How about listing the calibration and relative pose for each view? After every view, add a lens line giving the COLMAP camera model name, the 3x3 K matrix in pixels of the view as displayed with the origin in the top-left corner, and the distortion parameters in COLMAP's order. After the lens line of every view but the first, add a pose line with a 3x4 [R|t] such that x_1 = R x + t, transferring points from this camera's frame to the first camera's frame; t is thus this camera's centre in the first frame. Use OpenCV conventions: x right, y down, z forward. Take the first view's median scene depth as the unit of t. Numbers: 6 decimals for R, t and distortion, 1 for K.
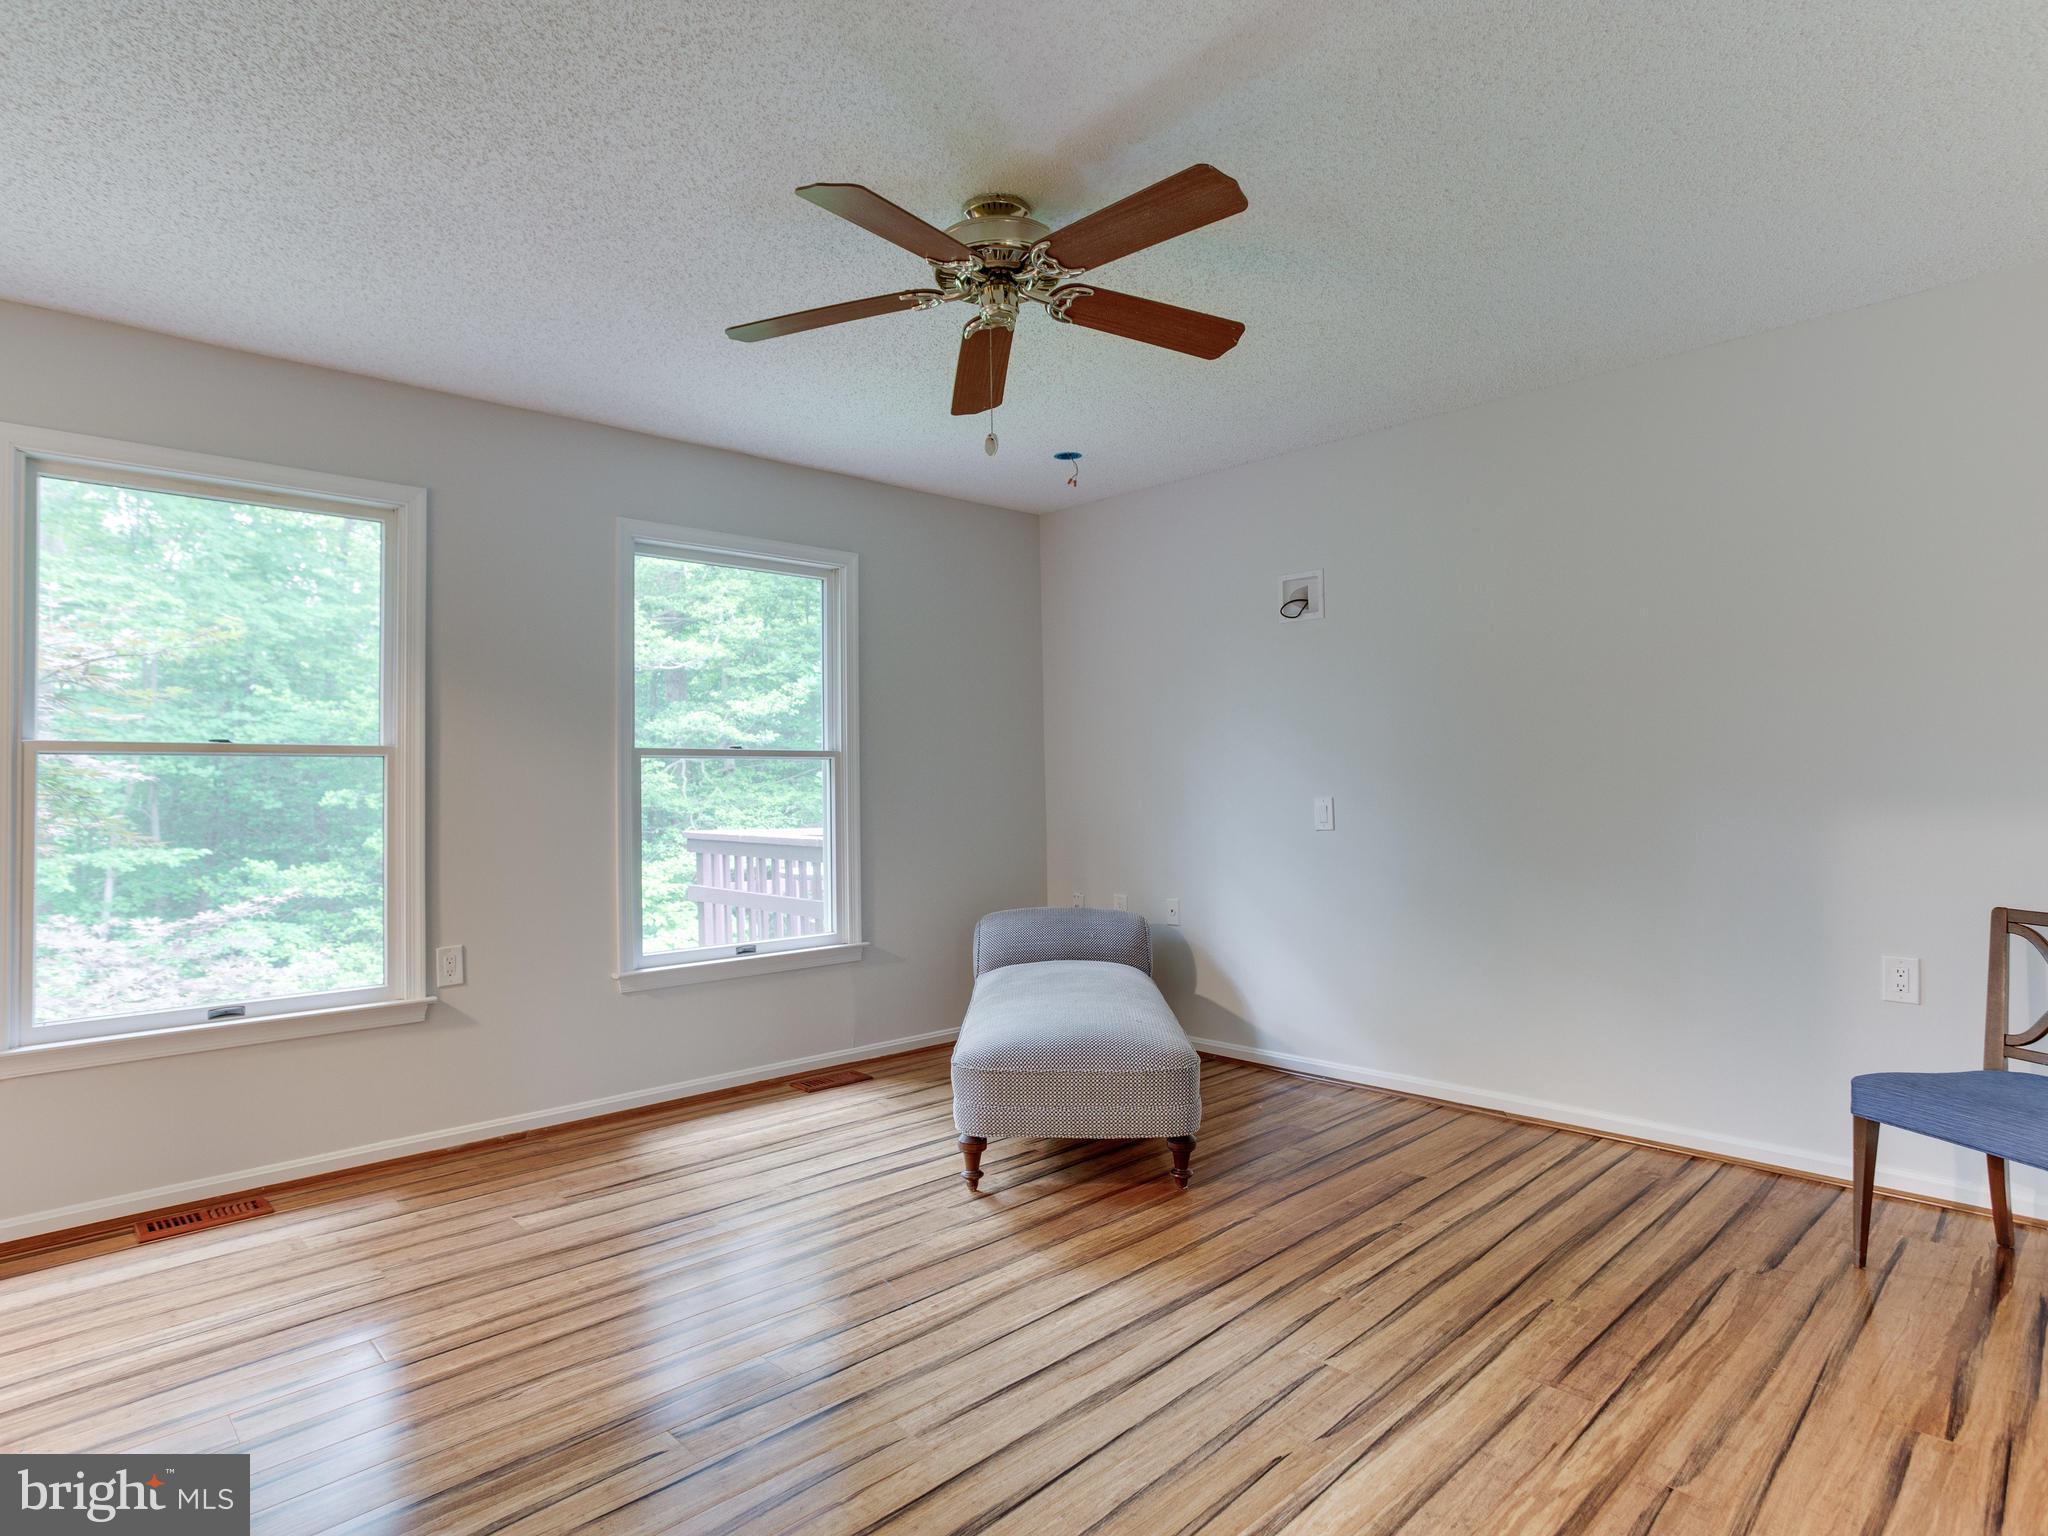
lens RADIAL K [[1137.1, 0, 1028.7], [0, 1137.1, 748.9], [0, 0, 1]] dist [-0.053383, 0.036952]
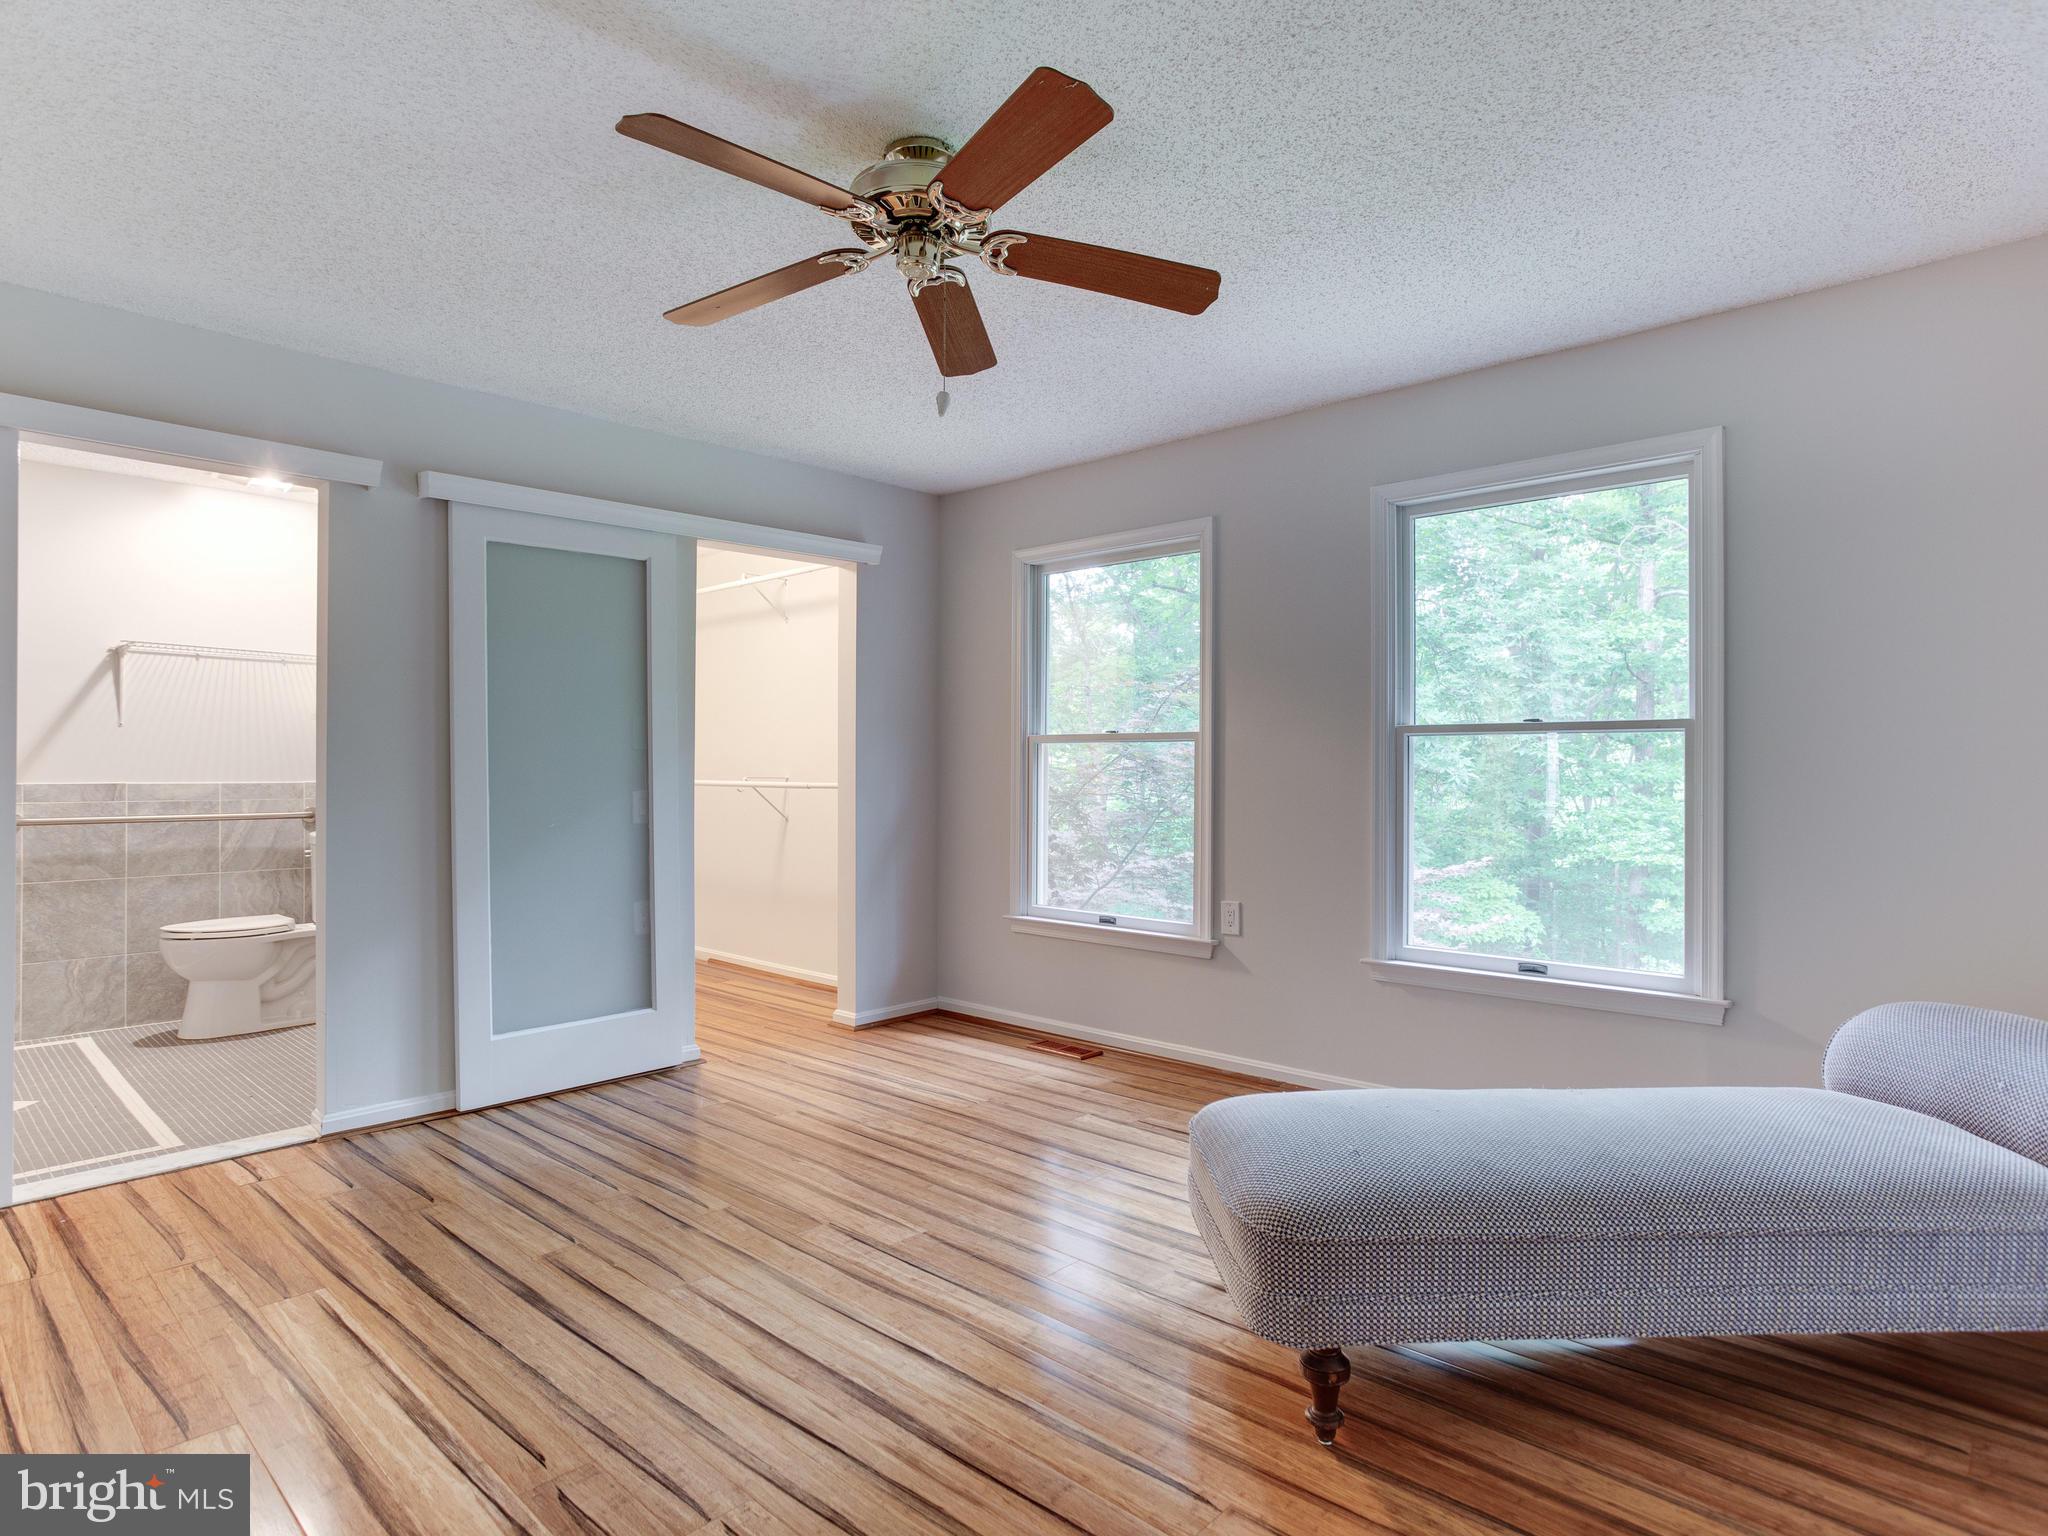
lens RADIAL K [[1135.3, 0, 1024.0], [0, 1135.3, 768.0], [0, 0, 1]] dist [0.000234, 0.000086]
pose [[0.044143, 0.008794, -0.998987, 0.925031], [0.026209, 0.999607, 0.009957, 0.029872], [0.998681, -0.026622, 0.043895, 1.056126]]
